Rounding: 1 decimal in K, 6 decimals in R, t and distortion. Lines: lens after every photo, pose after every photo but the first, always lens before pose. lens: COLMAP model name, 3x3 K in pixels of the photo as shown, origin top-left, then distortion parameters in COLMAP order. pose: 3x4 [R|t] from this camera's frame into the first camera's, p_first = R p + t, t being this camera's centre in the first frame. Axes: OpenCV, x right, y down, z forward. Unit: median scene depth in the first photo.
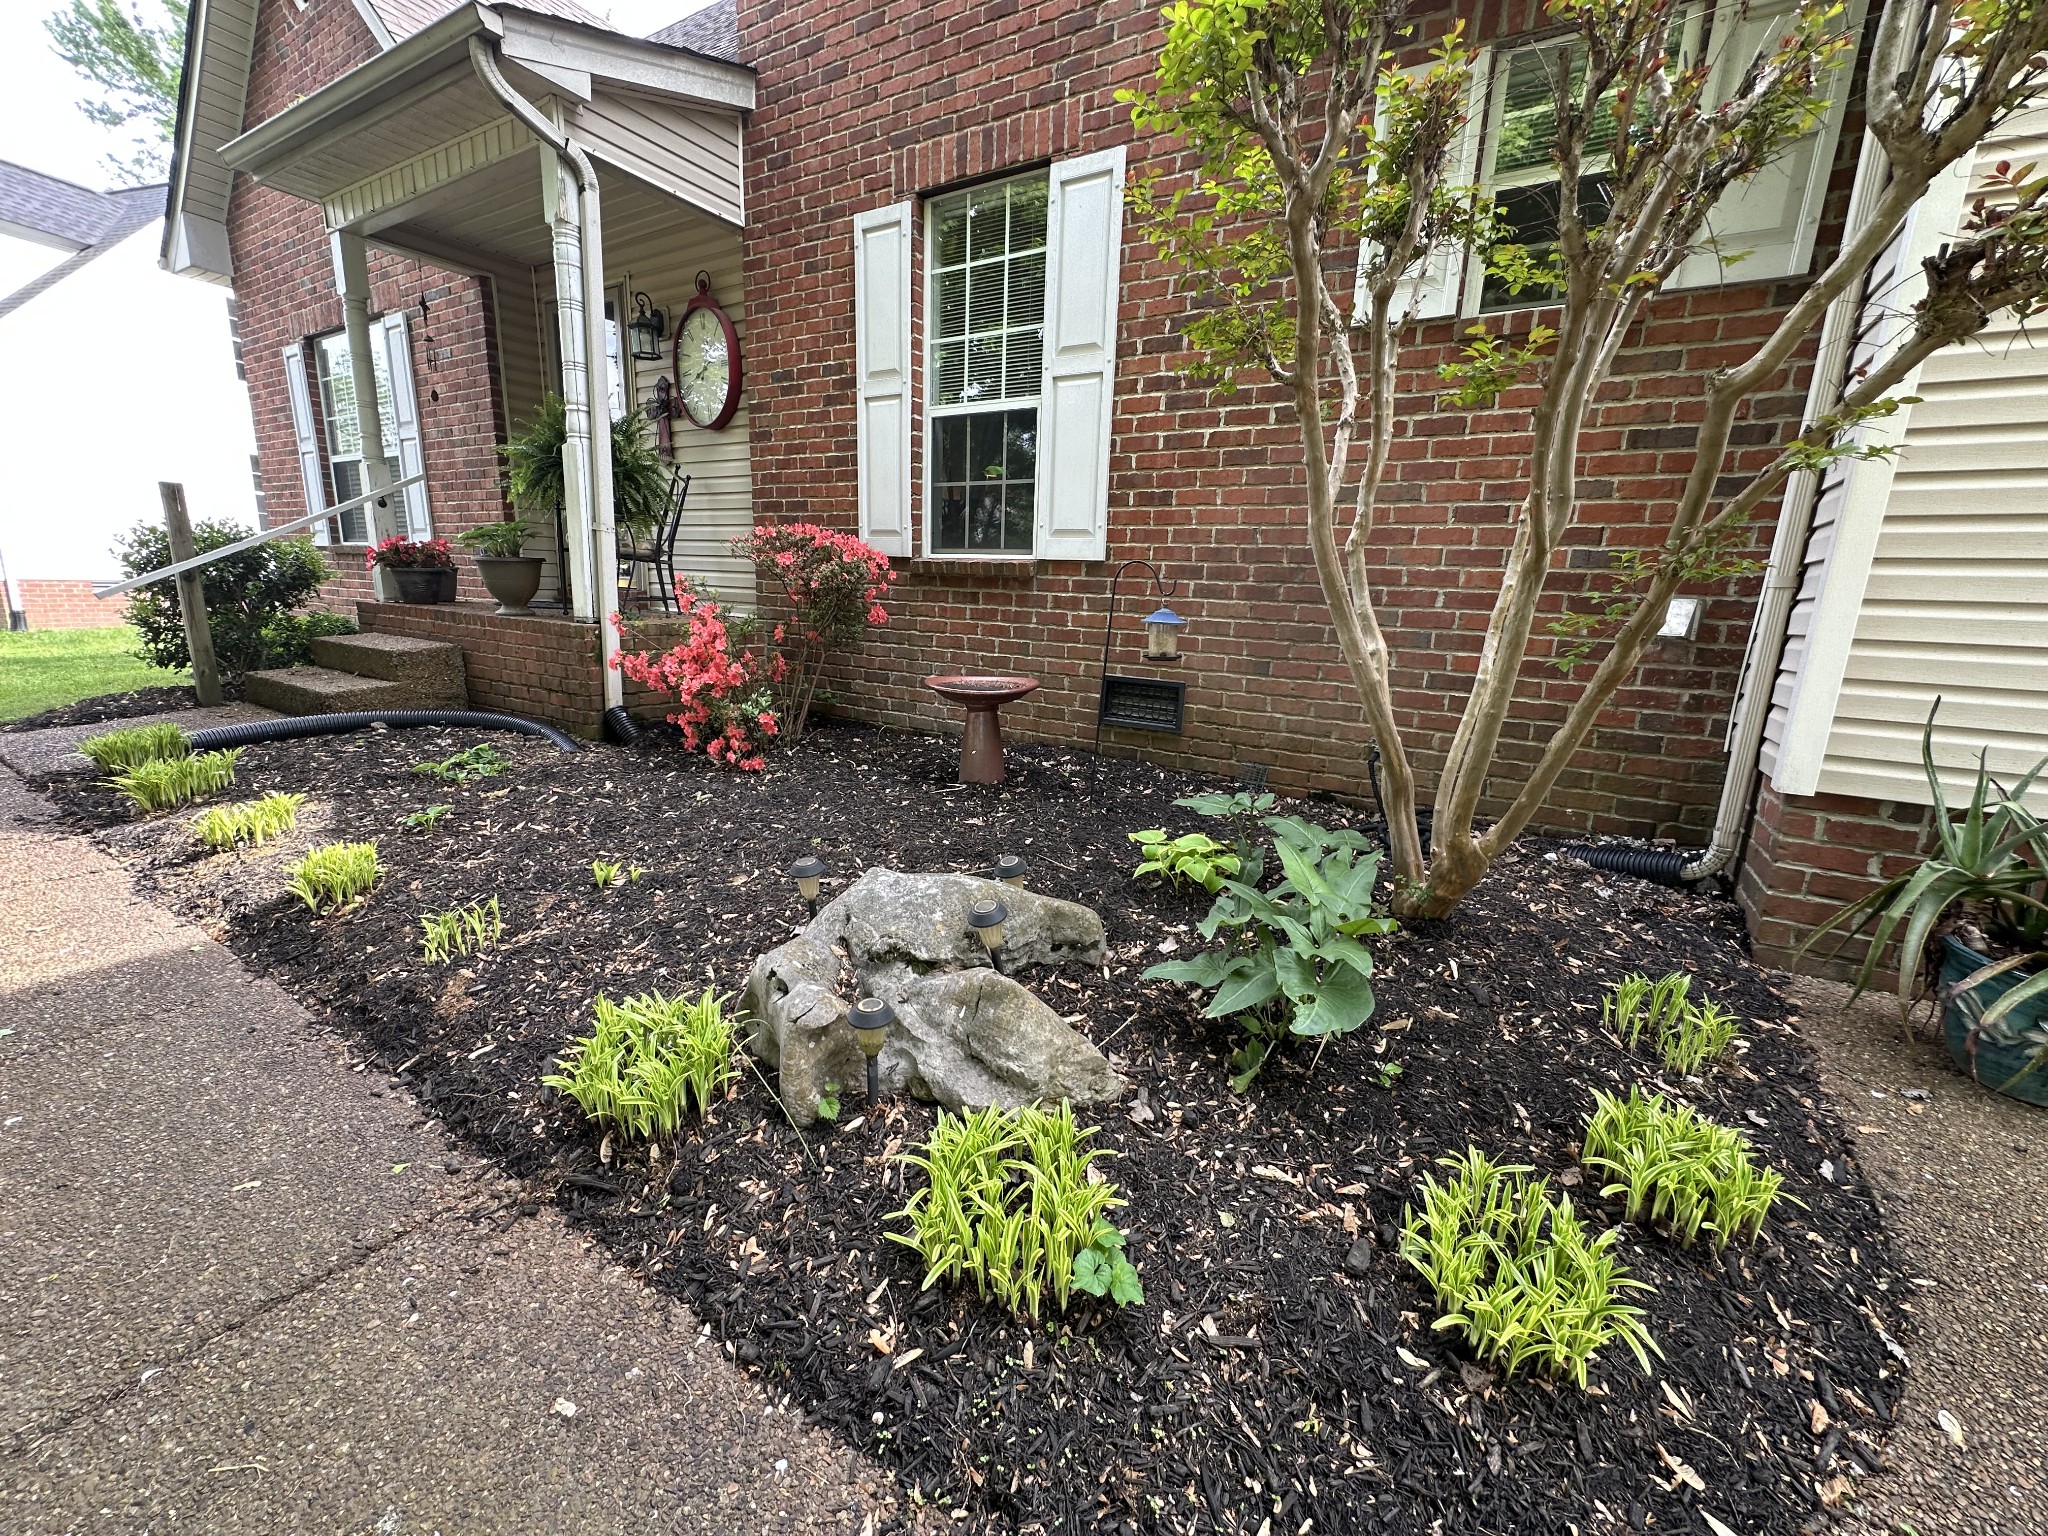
lens RADIAL K [[824.4, 0, 1024.0], [0, 824.4, 768.0], [0, 0, 1]] dist [-0.002385, -0.000121]
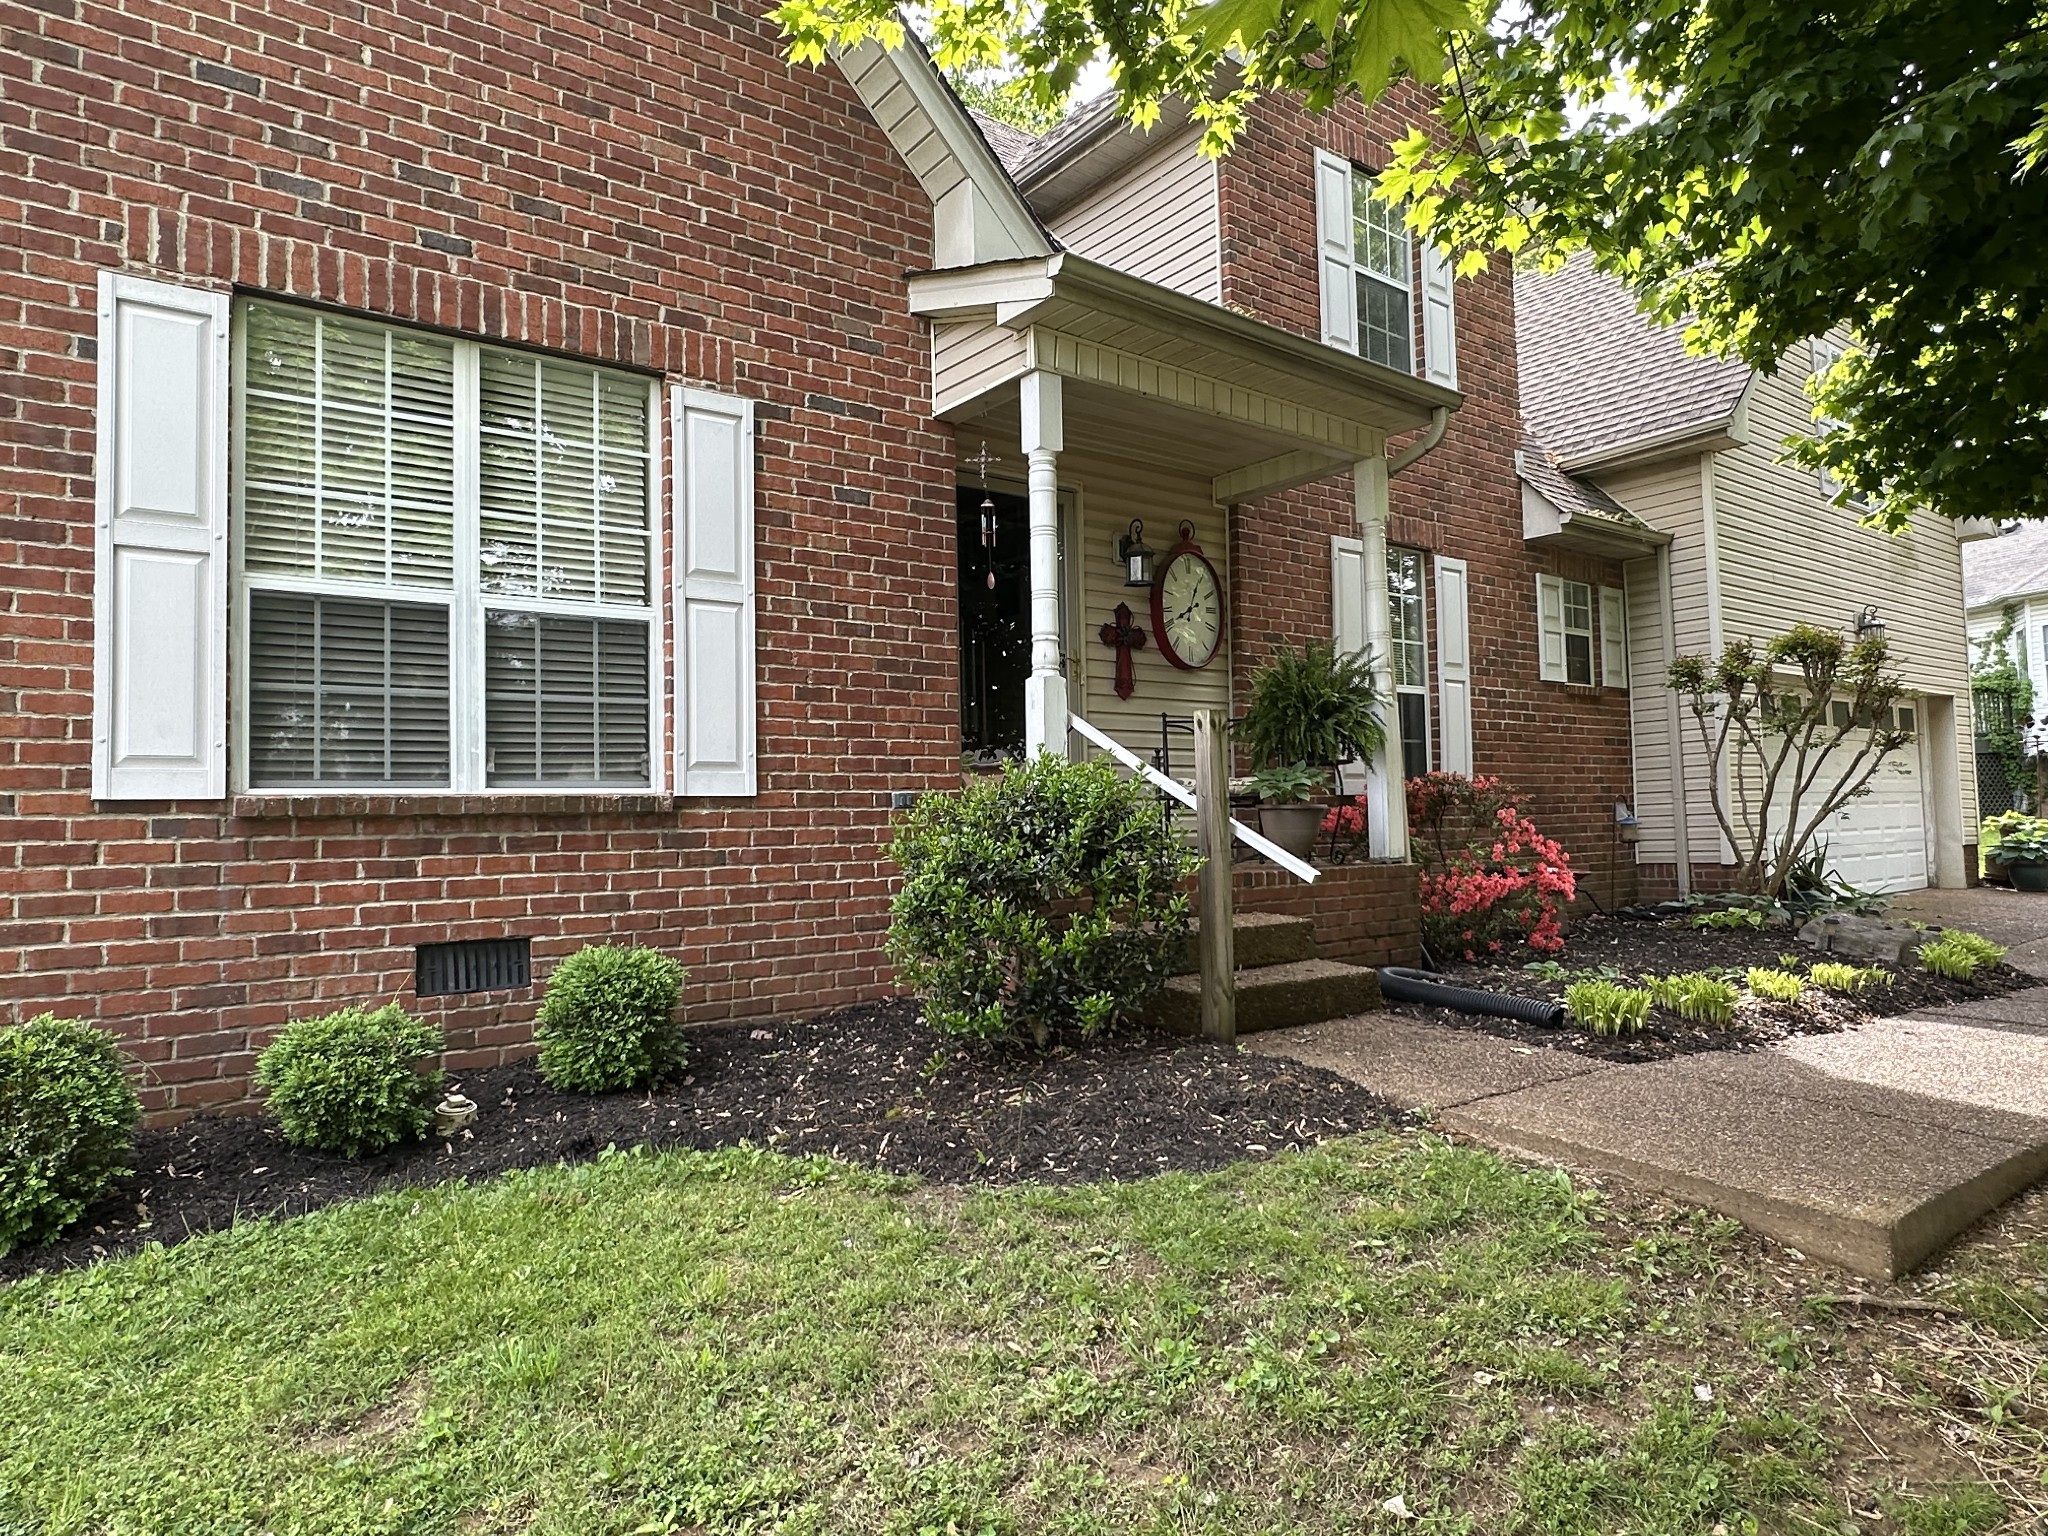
lens RADIAL K [[1264.9, 0, 1024.0], [0, 1264.9, 768.0], [0, 0, 1]] dist [-0.004116, -0.000151]
pose [[0.351537, -0.001506, 0.936173, -2.324678], [0.236148, 0.967804, -0.087118, -0.281239], [-0.905900, 0.251701, 0.340574, 0.905260]]
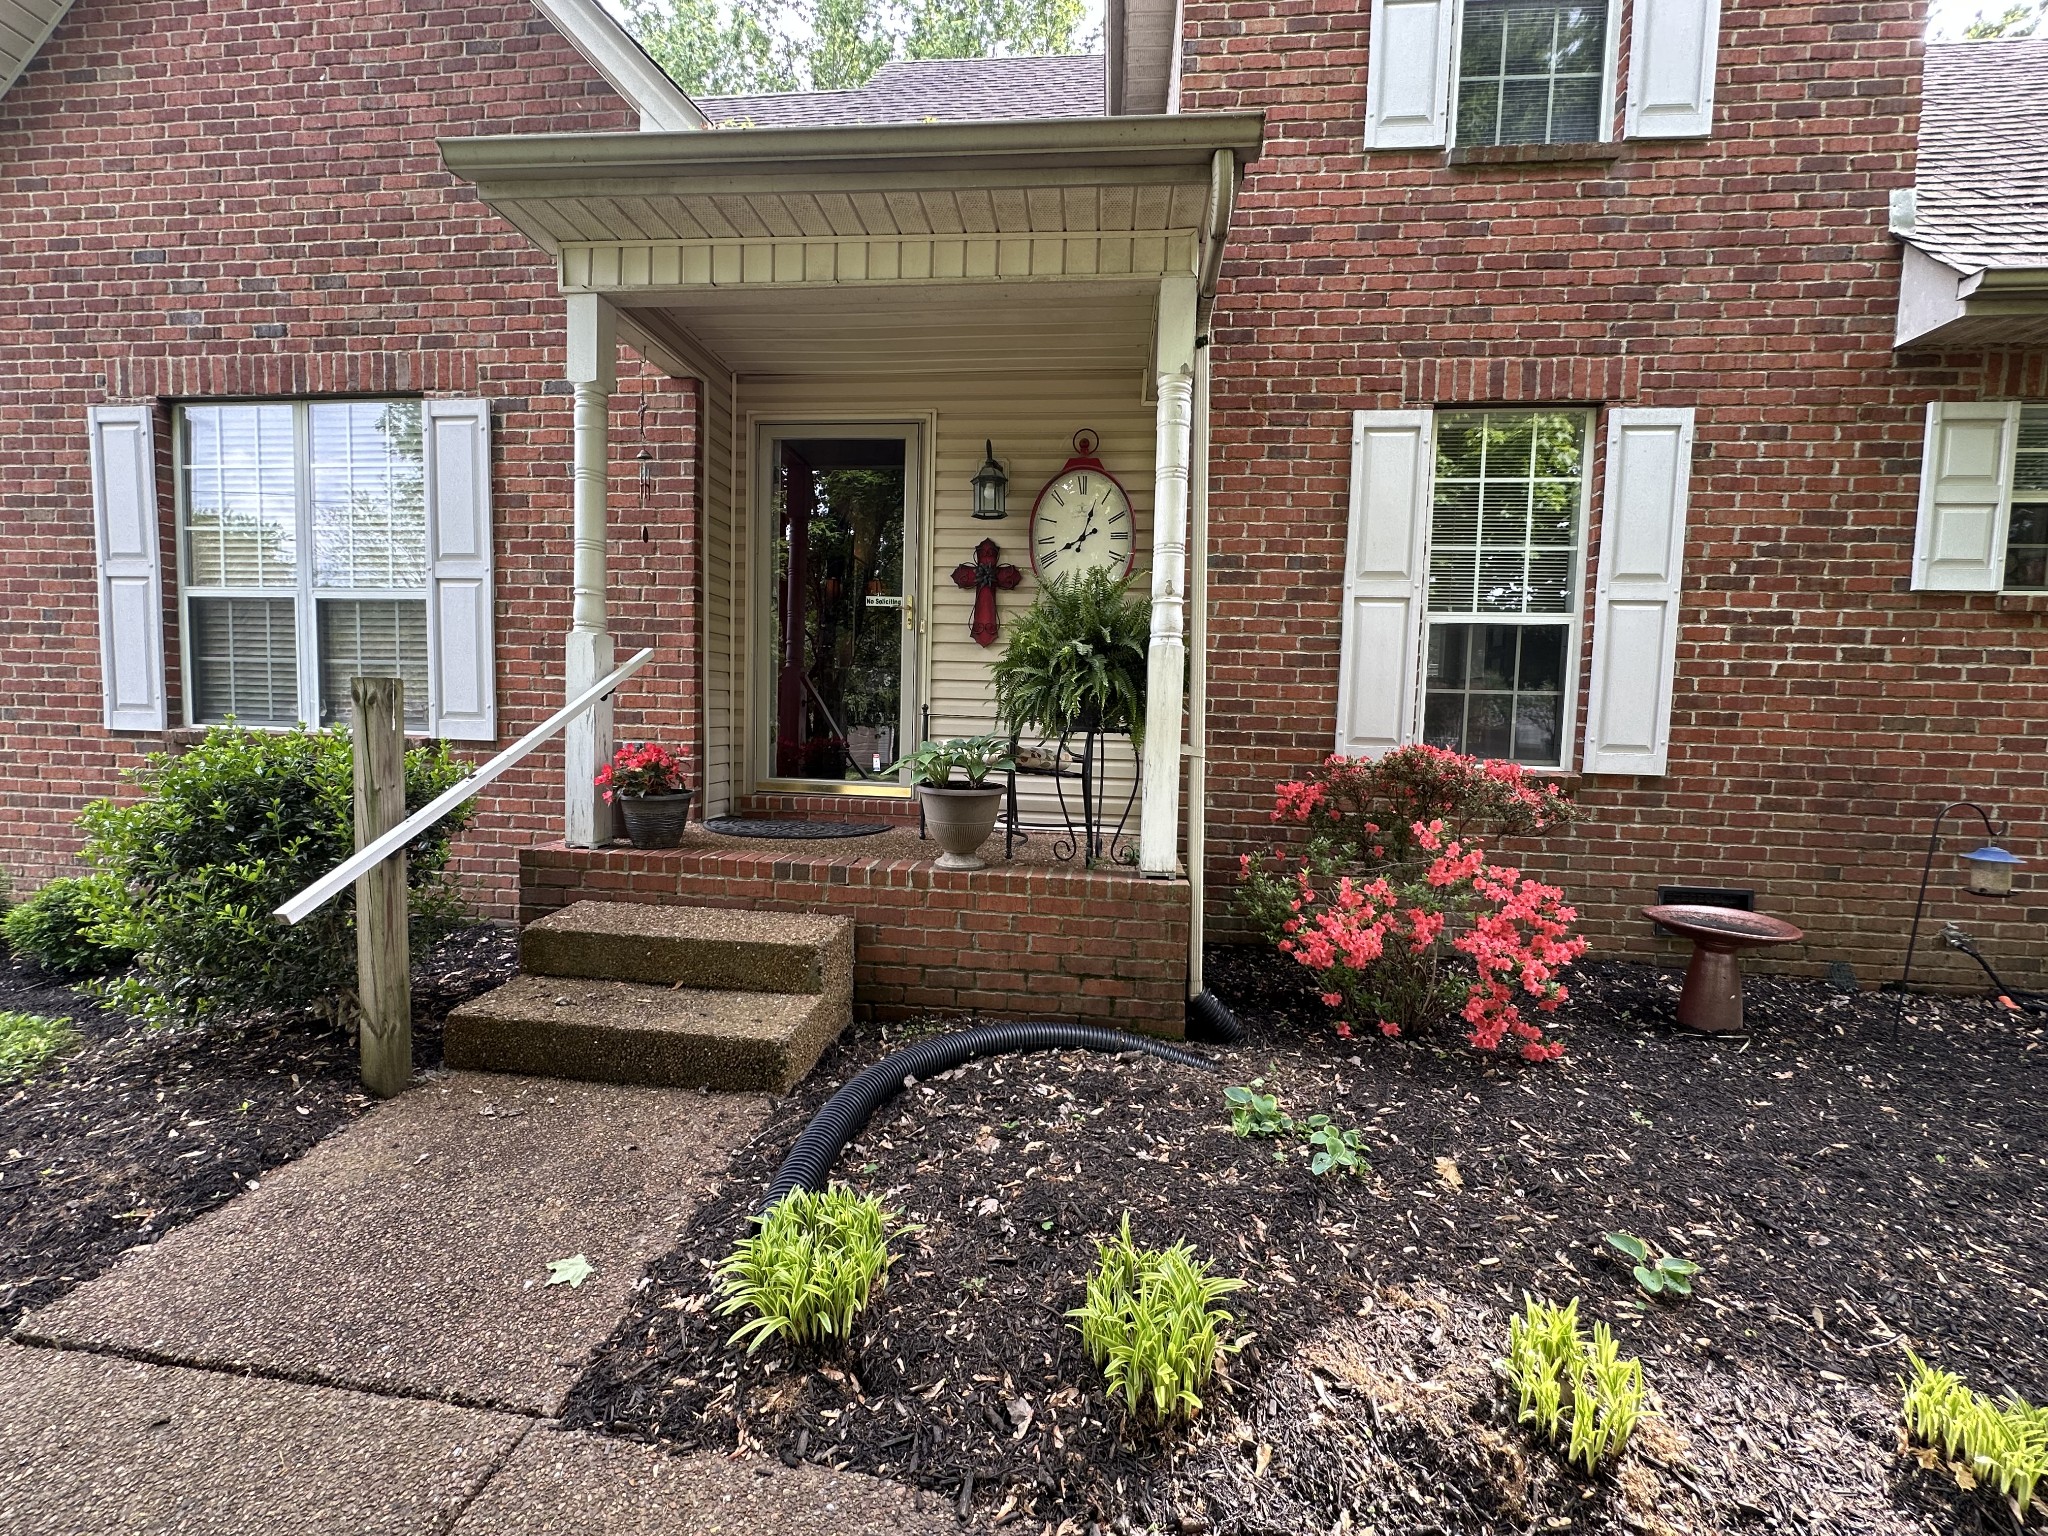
lens RADIAL K [[816.7, 0, 1024.0], [0, 816.7, 768.0], [0, 0, 1]] dist [-0.003418, 0.000662]
pose [[0.901684, -0.038362, 0.430690, -1.008626], [0.099015, 0.987908, -0.119303, -0.210576], [-0.420905, 0.150218, 0.894580, 0.414248]]
